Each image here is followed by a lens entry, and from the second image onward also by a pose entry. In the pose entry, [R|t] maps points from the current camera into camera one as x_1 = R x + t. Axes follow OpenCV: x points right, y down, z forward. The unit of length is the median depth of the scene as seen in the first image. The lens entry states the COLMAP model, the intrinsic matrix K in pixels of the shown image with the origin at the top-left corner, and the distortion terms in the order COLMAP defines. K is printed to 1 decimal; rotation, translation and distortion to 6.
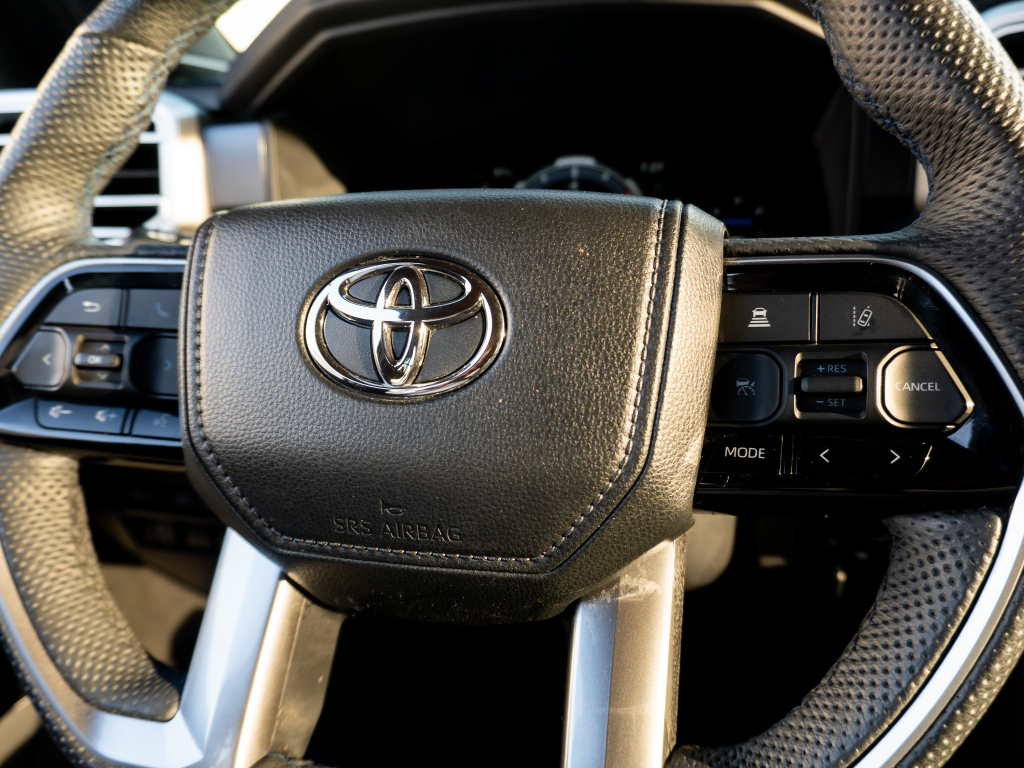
lens RADIAL K [[856.2, 0, 491.0], [0, 856.2, 384.8], [0, 0, 1]] dist [-0.028251, 0.006462]
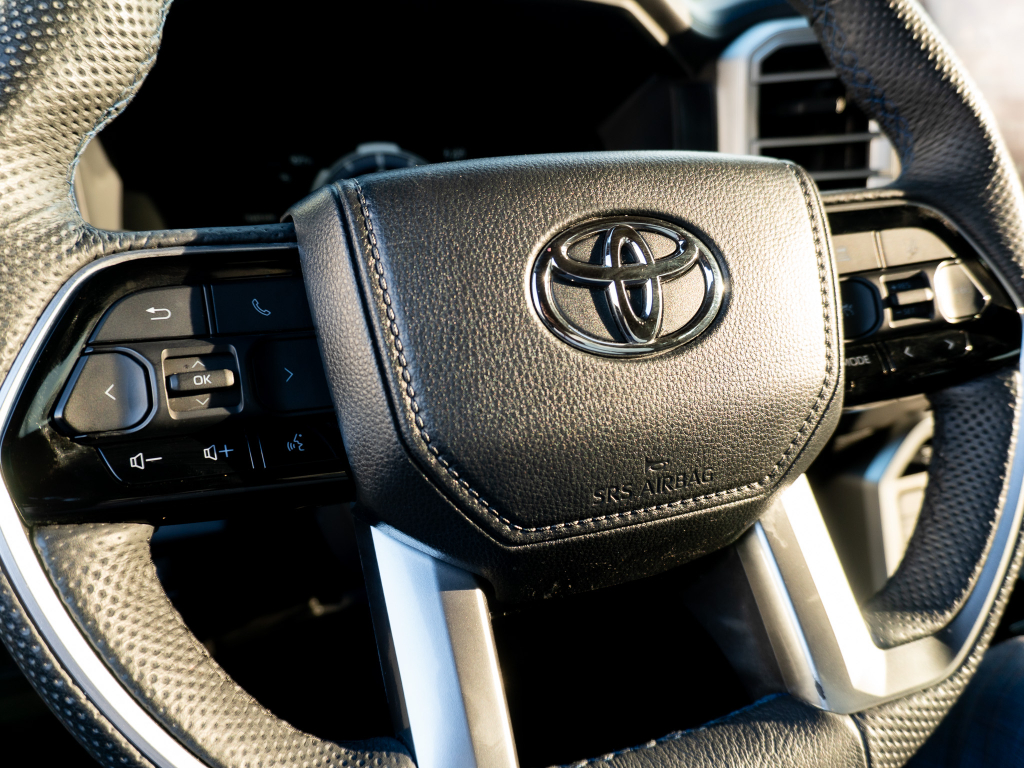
lens RADIAL K [[856.2, 0, 491.0], [0, 856.2, 384.8], [0, 0, 1]] dist [-0.028251, 0.006462]
pose [[0.805516, -0.148519, 0.573660, -0.809992], [0.157021, 0.986973, 0.035040, -0.013270], [-0.571392, 0.061851, 0.818343, 0.274501]]
